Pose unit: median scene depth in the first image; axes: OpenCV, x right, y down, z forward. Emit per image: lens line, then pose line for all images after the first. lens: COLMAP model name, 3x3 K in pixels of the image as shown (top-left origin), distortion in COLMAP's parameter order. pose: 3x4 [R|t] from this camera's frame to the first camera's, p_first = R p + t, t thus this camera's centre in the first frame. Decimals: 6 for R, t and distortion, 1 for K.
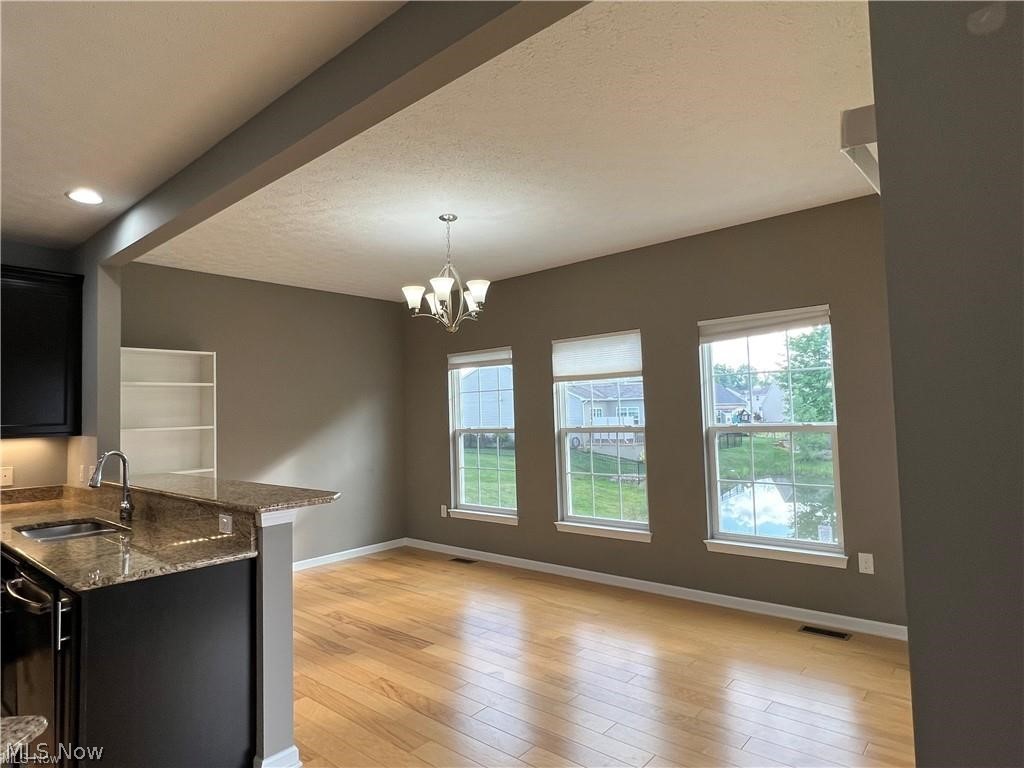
lens RADIAL K [[584.2, 0, 512.0], [0, 584.2, 384.0], [0, 0, 1]] dist [-0.001821, -0.000279]
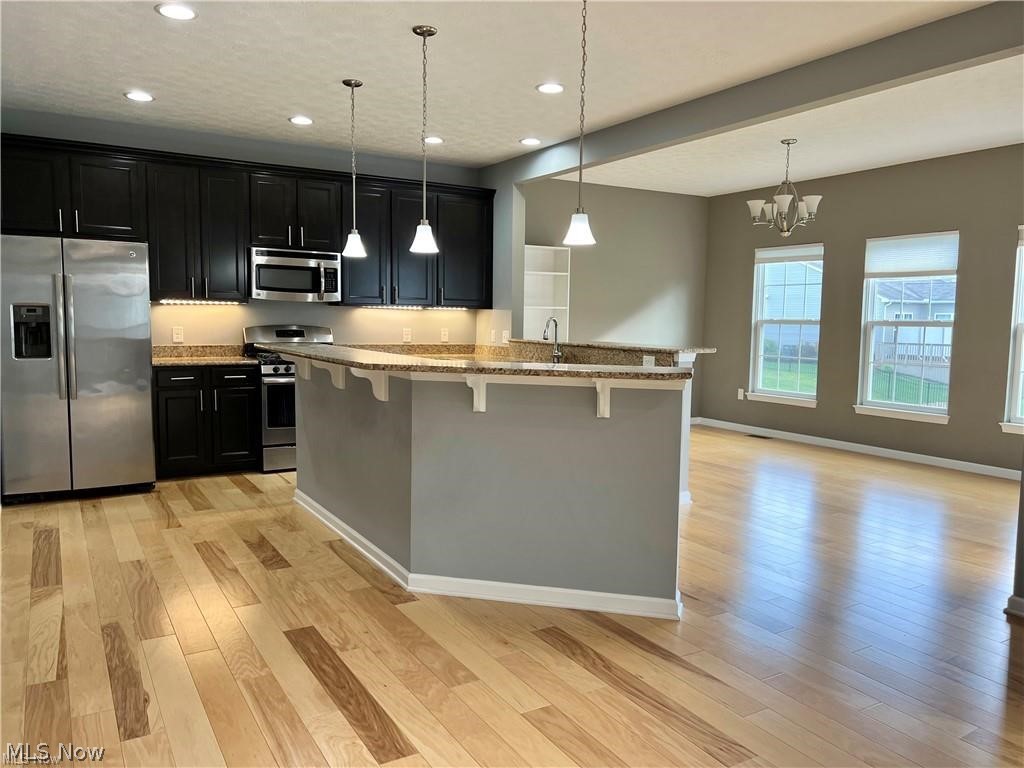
lens RADIAL K [[772.3, 0, 499.6], [0, 772.3, 393.2], [0, 0, 1]] dist [0.005500, -0.003408]
pose [[0.943171, 0.073103, -0.324166, -0.087204], [-0.022721, 0.987407, 0.156563, -0.001559], [0.331529, -0.140300, 0.932955, -0.596897]]
